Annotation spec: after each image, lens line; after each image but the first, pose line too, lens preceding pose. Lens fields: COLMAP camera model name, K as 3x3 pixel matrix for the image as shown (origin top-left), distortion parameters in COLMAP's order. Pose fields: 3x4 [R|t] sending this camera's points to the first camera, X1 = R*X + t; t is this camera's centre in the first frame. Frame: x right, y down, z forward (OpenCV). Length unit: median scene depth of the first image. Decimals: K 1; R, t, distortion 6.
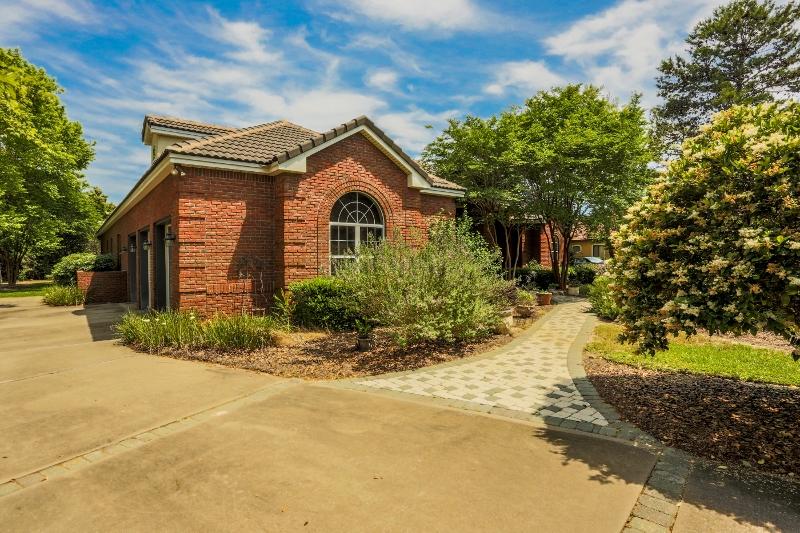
lens RADIAL K [[424.1, 0, 397.5], [0, 424.1, 267.9], [0, 0, 1]] dist [-0.084407, 0.043546]
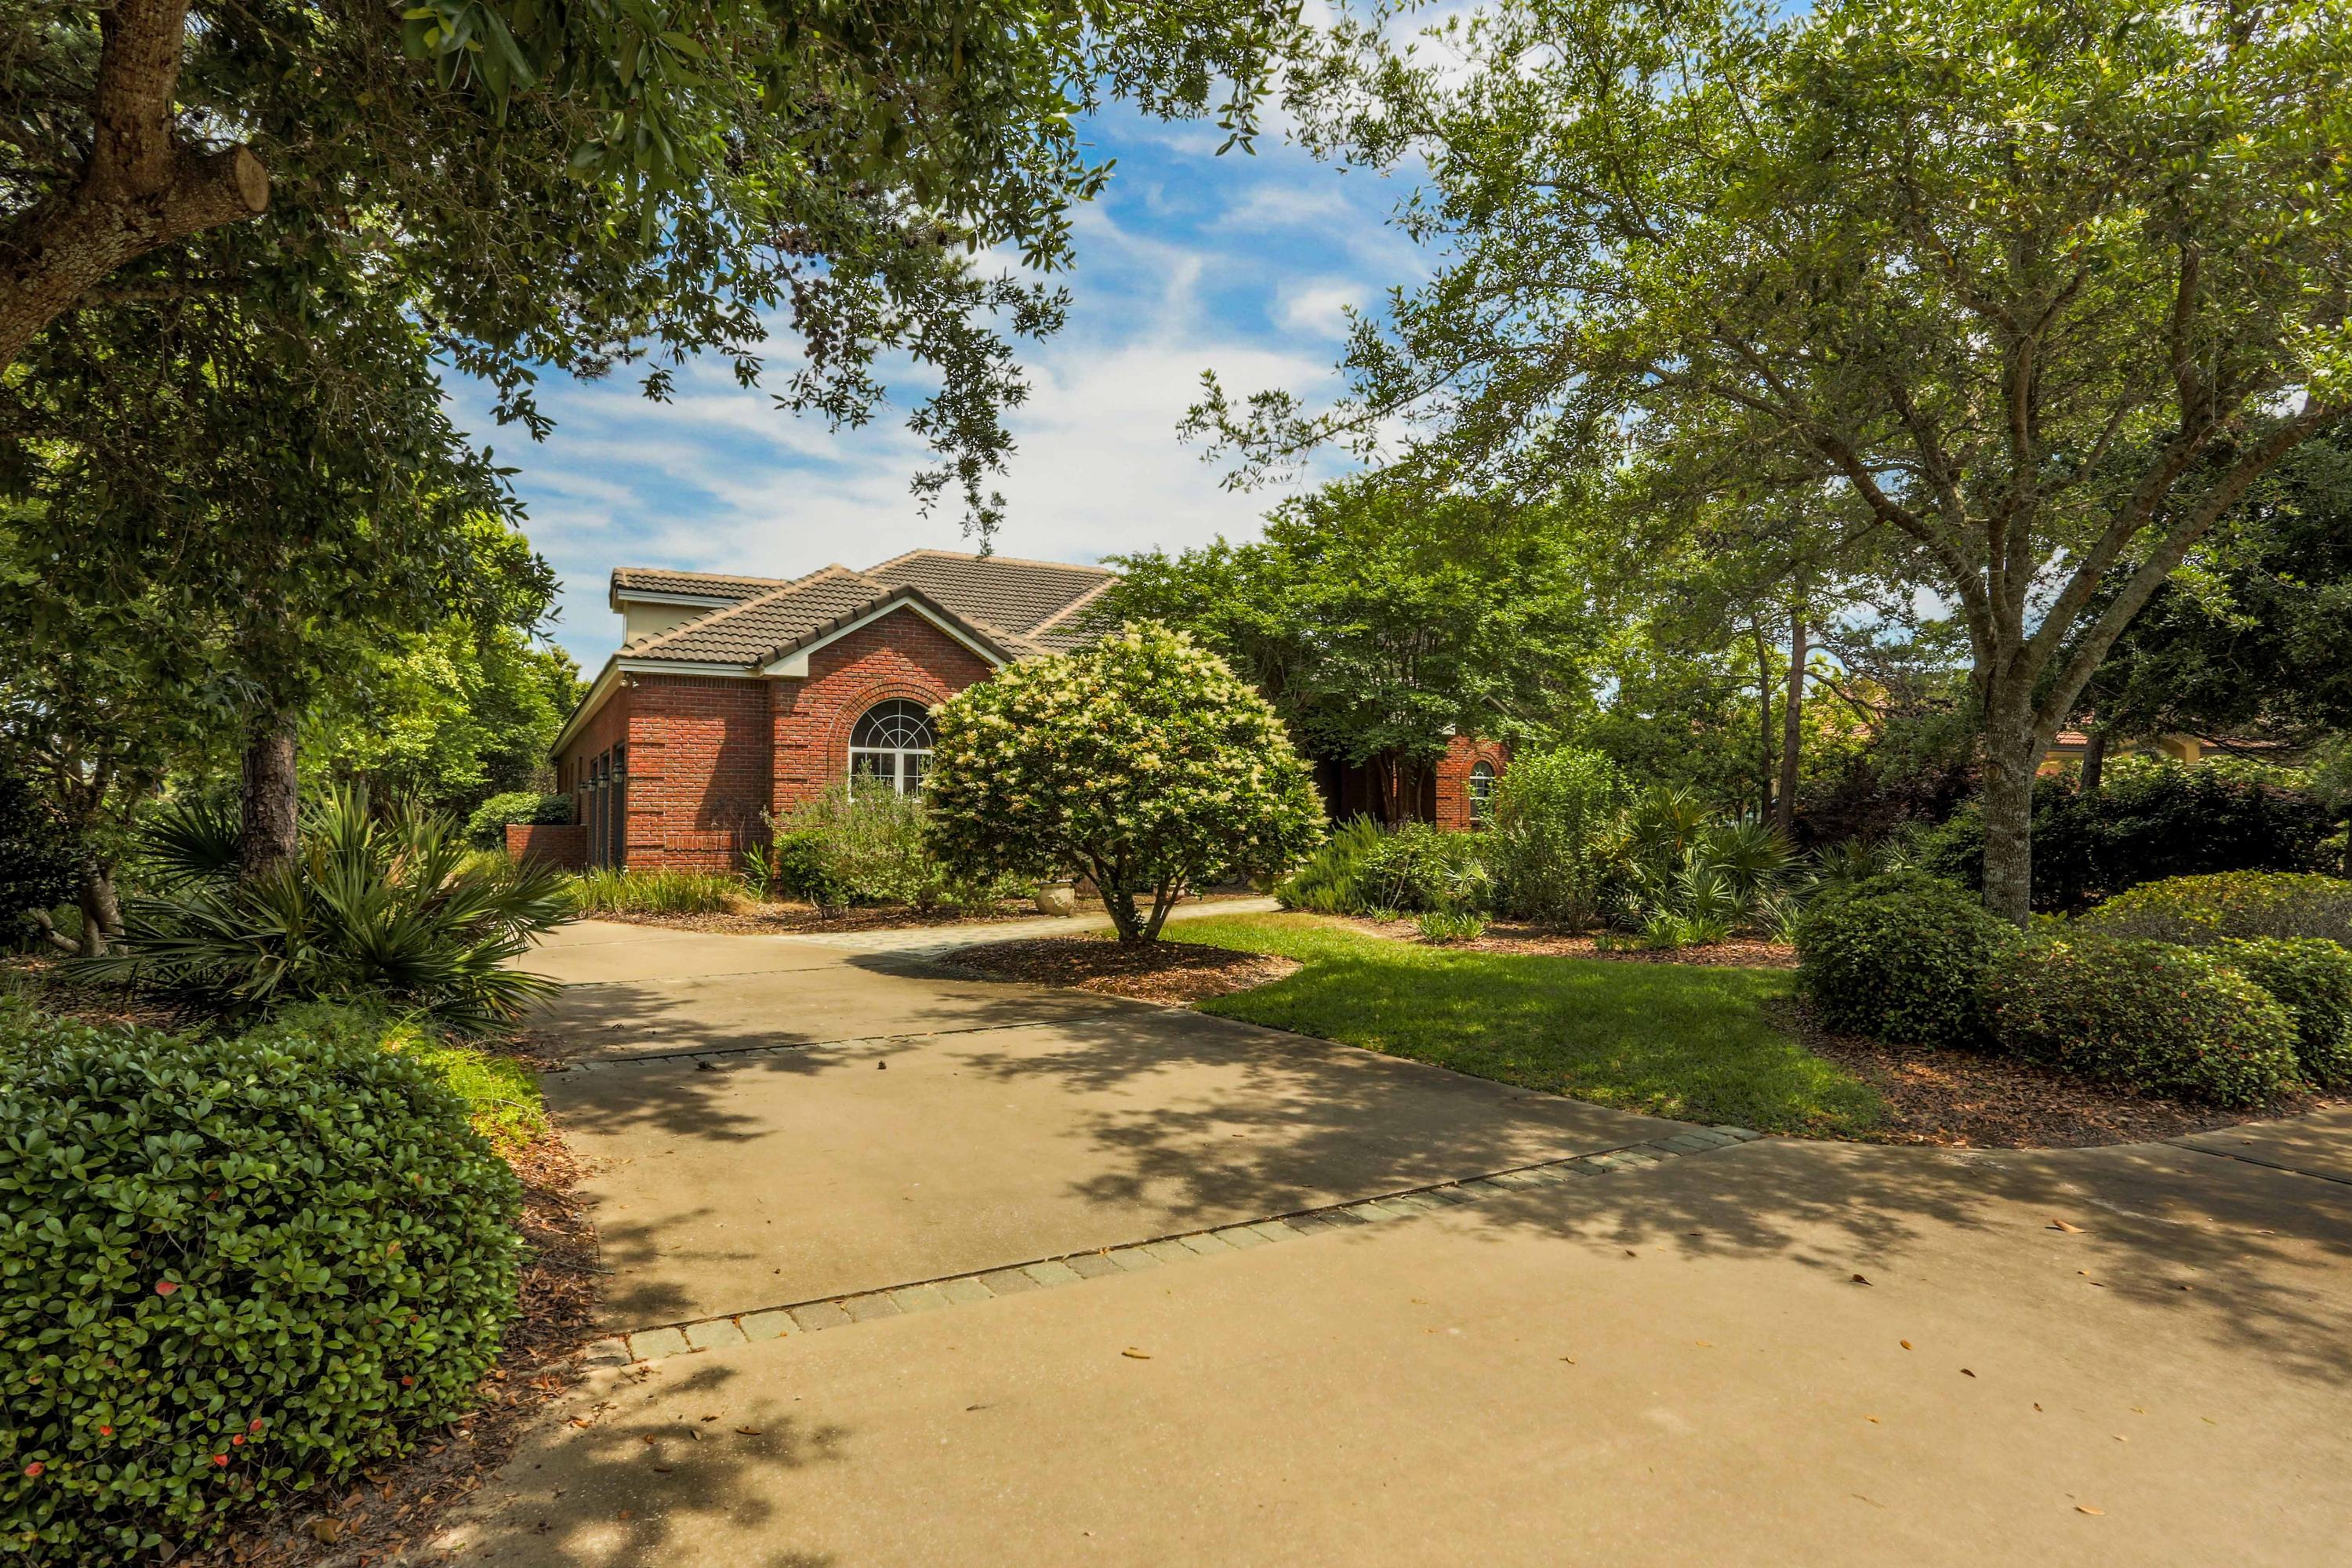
lens RADIAL K [[1246.9, 0, 1168.6], [0, 1246.9, 788.0], [0, 0, 1]] dist [-0.084407, 0.043546]
pose [[0.984652, 0.006066, -0.174425, 0.648920], [-0.014147, 0.998881, -0.045125, 0.034280], [0.173956, 0.046900, 0.983636, -0.792594]]
